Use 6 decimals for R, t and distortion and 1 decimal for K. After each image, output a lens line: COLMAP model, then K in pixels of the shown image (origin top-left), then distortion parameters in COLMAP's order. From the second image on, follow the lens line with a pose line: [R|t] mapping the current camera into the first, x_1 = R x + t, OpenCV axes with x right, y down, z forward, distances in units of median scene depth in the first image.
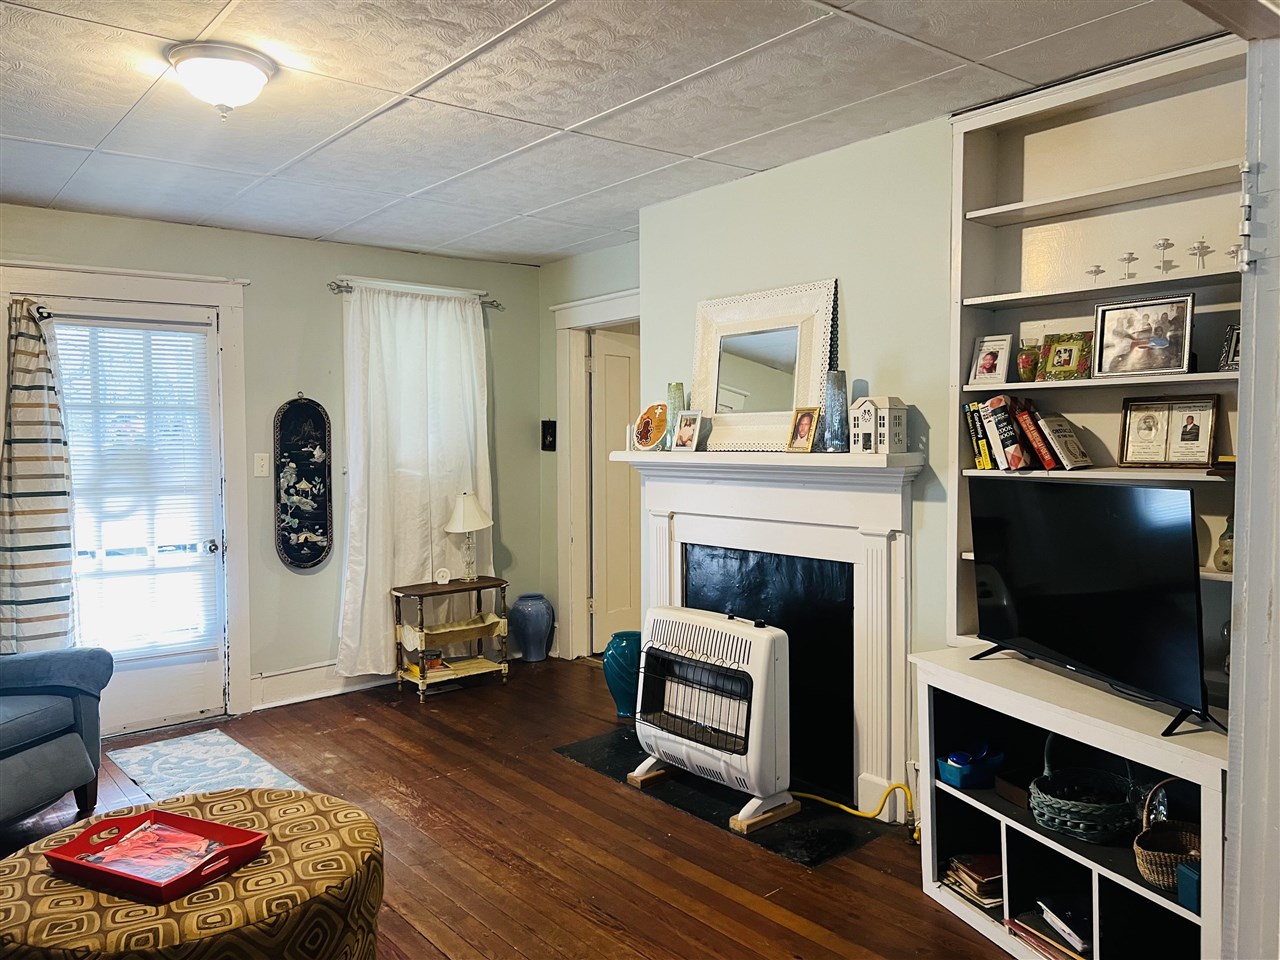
lens RADIAL K [[962.6, 0, 643.0], [0, 962.6, 478.5], [0, 0, 1]] dist [0.037805, -0.029061]
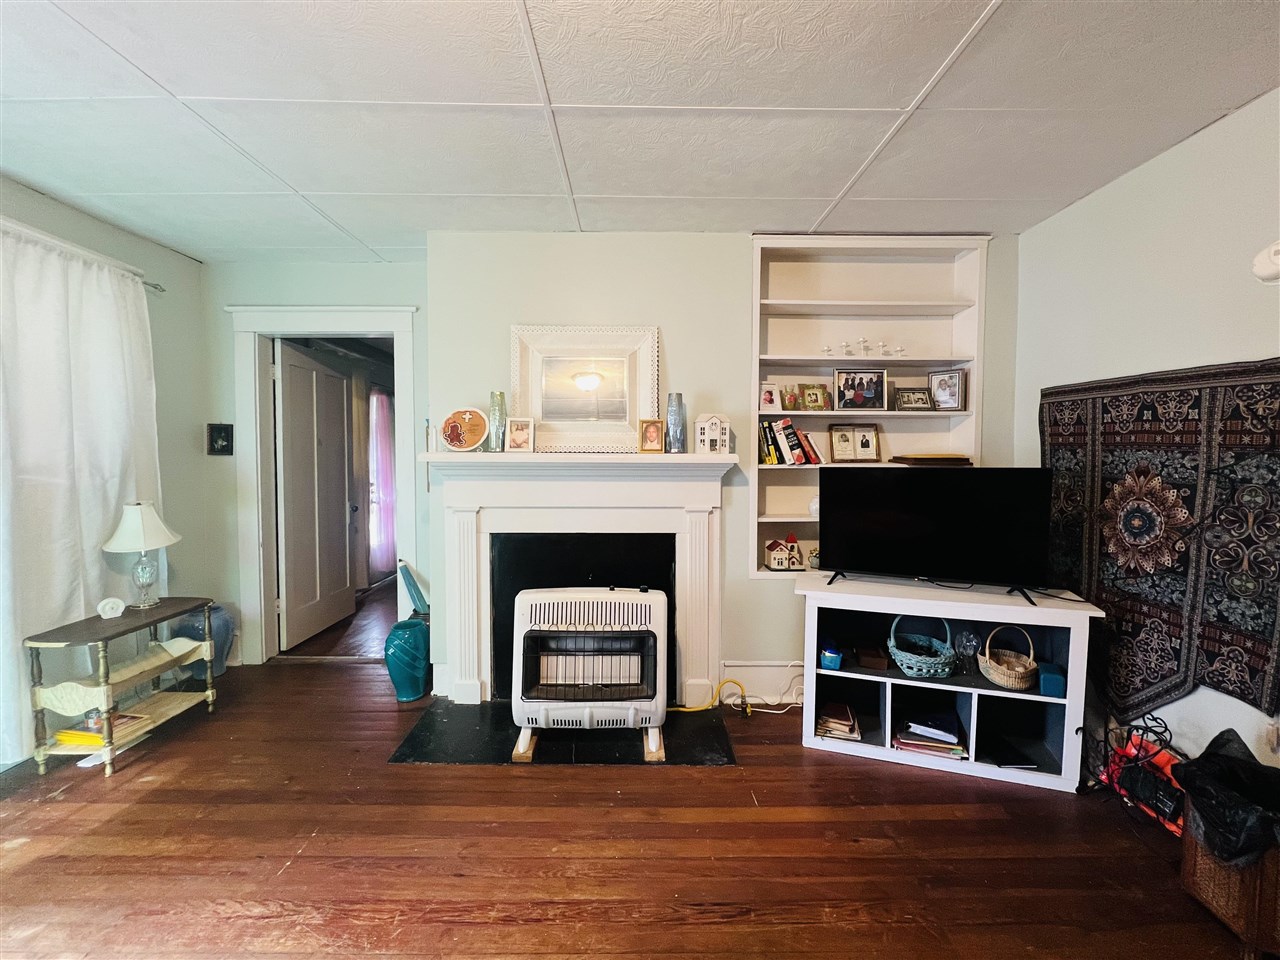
lens RADIAL K [[512.9, 0, 640.0], [0, 512.9, 478.9], [0, 0, 1]] dist [-0.001554, -0.000148]
pose [[0.625032, -0.020052, 0.780342, -0.397459], [0.024942, 0.999673, 0.005710, 0.003908], [-0.780201, 0.015894, 0.625327, 0.584847]]
